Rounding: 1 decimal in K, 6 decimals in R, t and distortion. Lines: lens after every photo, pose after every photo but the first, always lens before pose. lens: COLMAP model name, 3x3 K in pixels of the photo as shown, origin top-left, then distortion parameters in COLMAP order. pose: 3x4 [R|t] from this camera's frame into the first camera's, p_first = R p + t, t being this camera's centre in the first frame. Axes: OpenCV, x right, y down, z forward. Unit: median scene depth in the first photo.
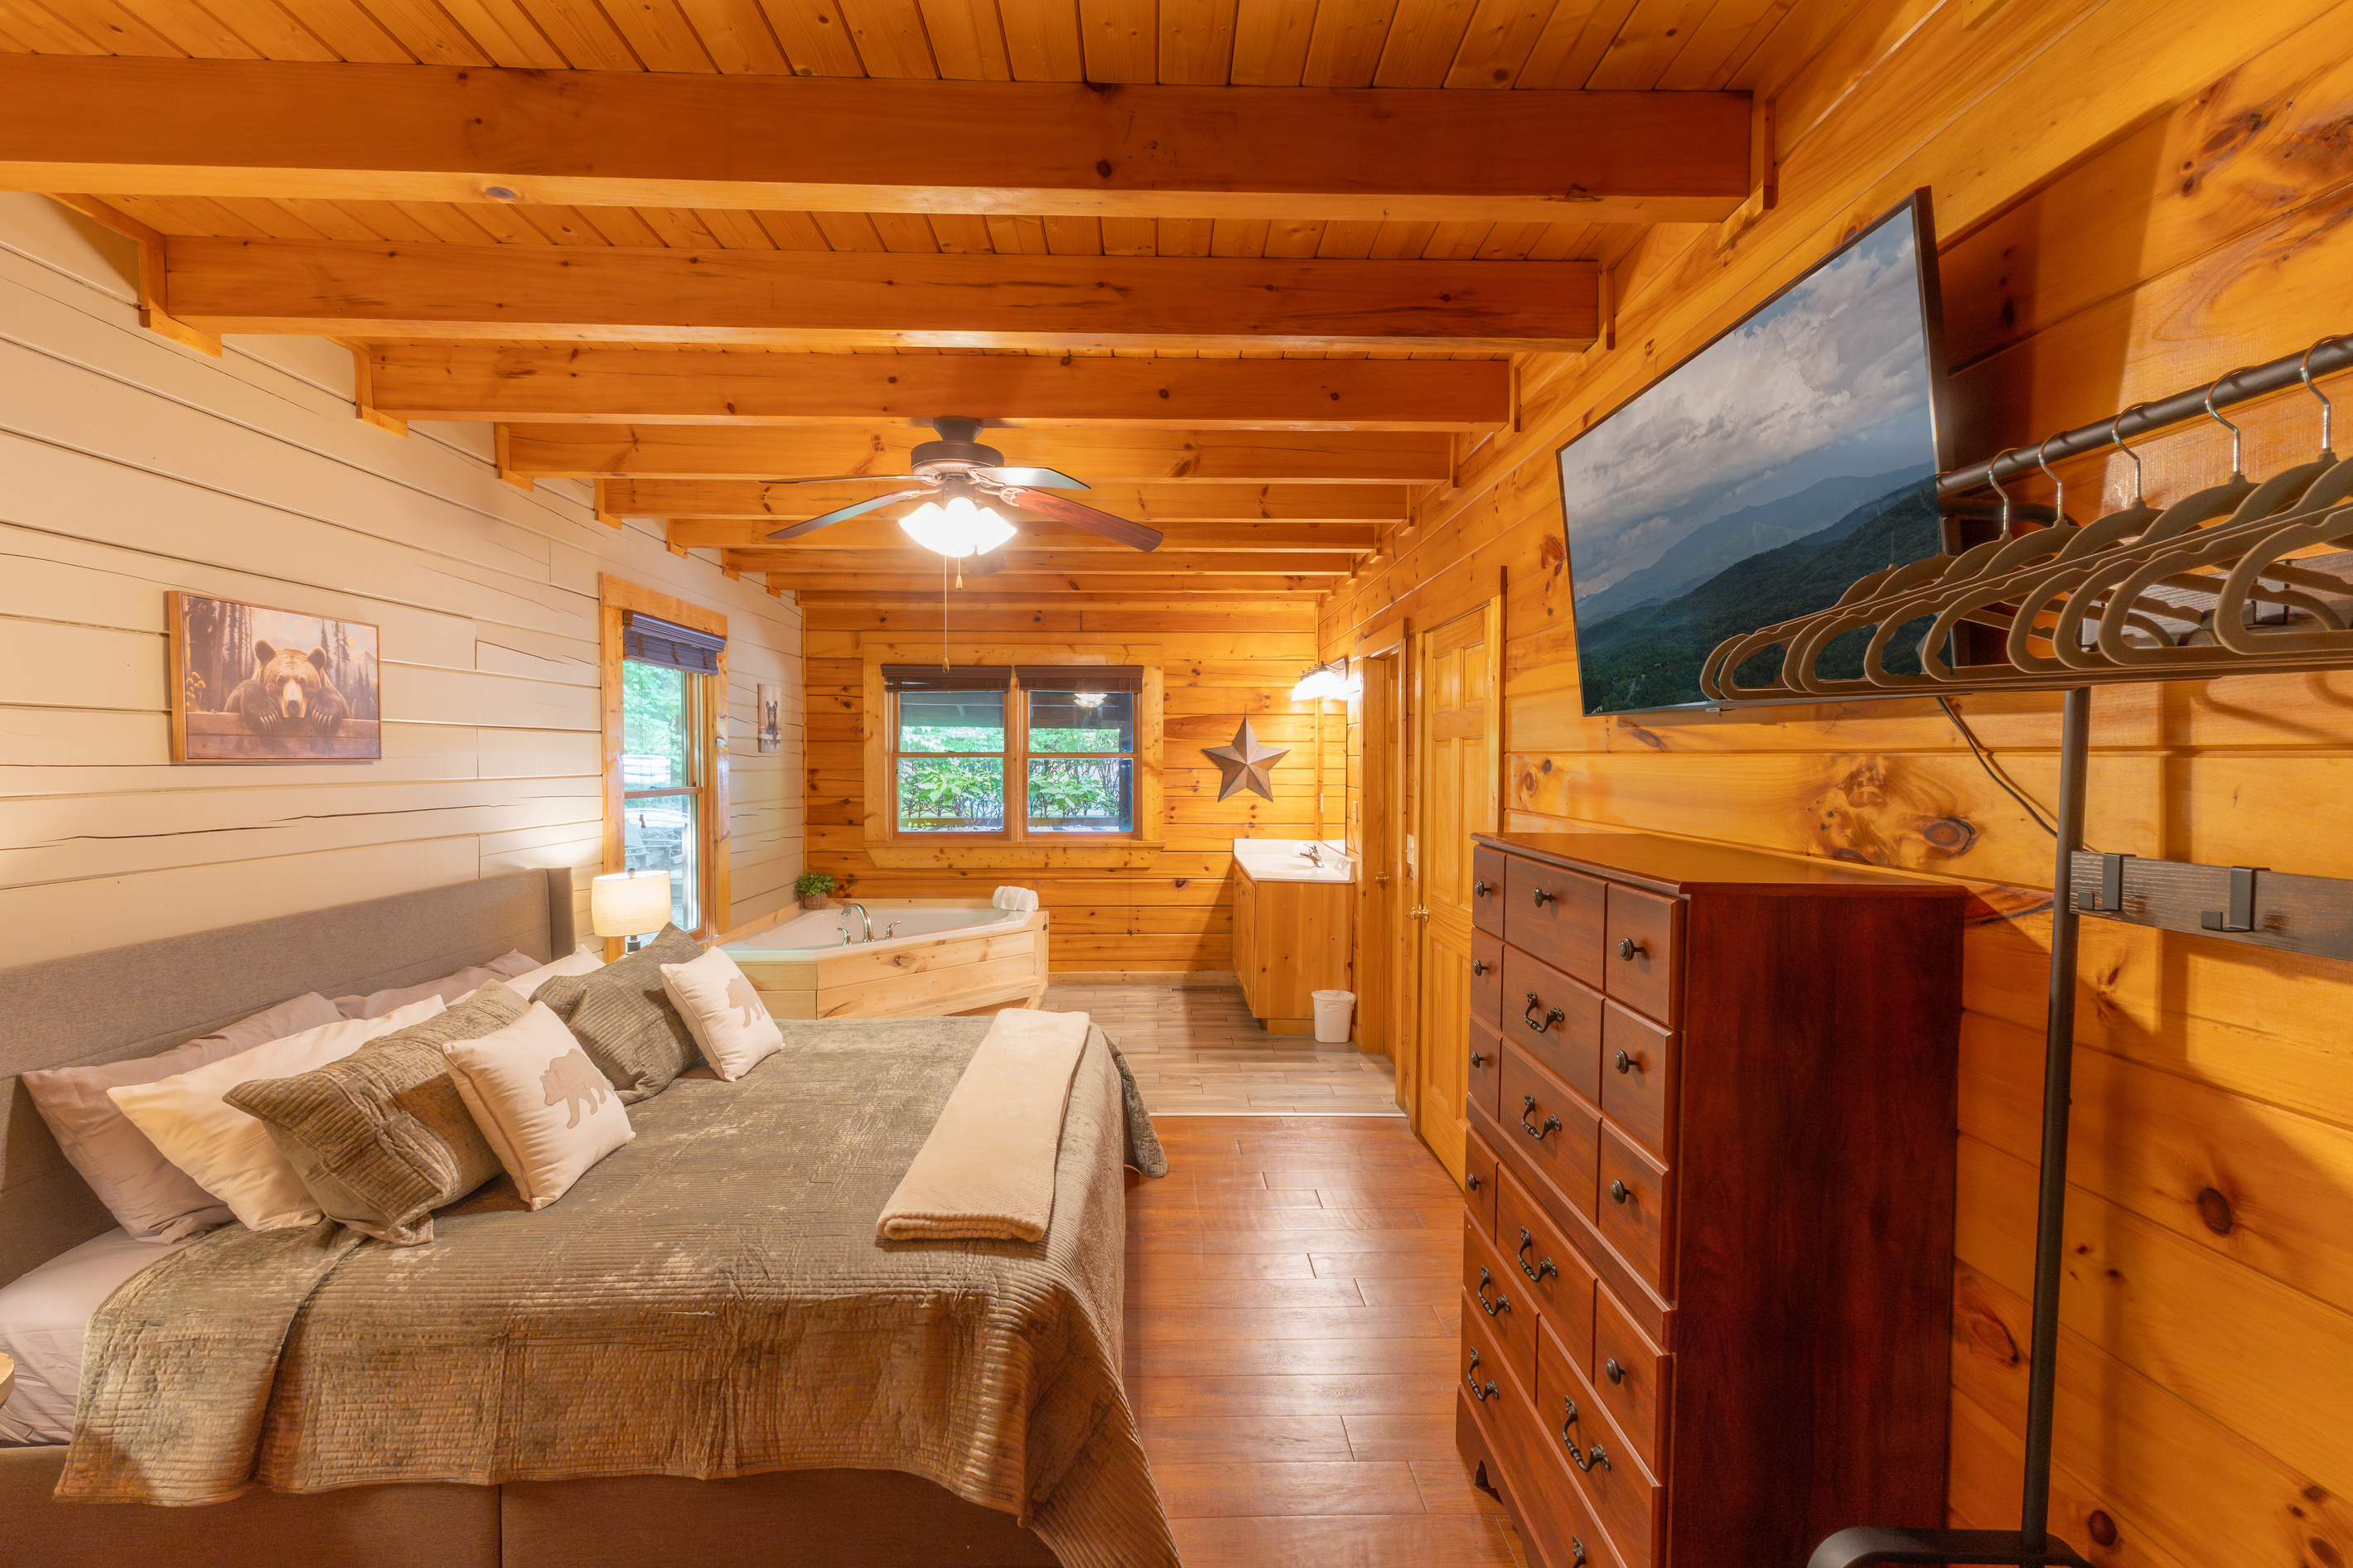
lens RADIAL K [[994.6, 0, 1173.5], [0, 994.6, 787.7], [0, 0, 1]] dist [0.004972, 0.000606]
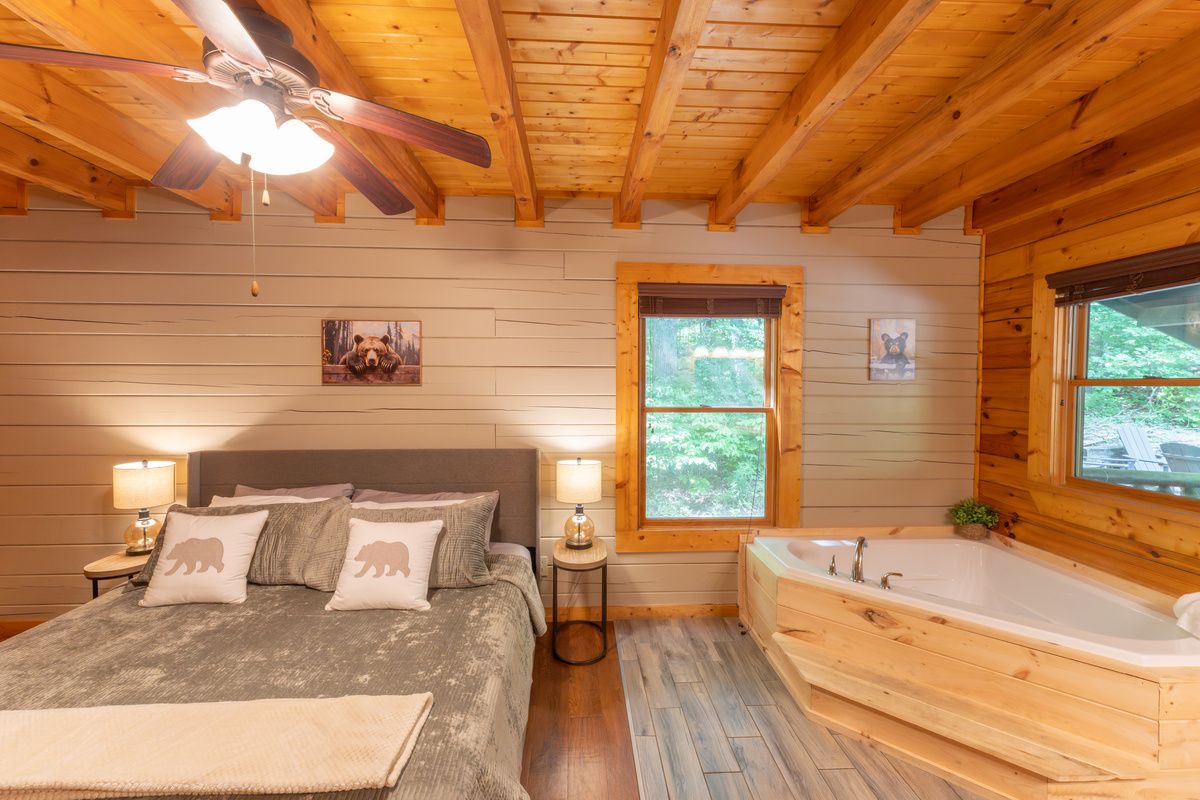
lens RADIAL K [[507.3, 0, 602.1], [0, 507.3, 401.1], [0, 0, 1]] dist [0.004972, 0.000606]
pose [[0.025087, 0.033681, -0.999118, 0.202547], [-0.034619, 0.998862, 0.032803, -0.027851], [0.999086, 0.033765, 0.026225, 0.933492]]
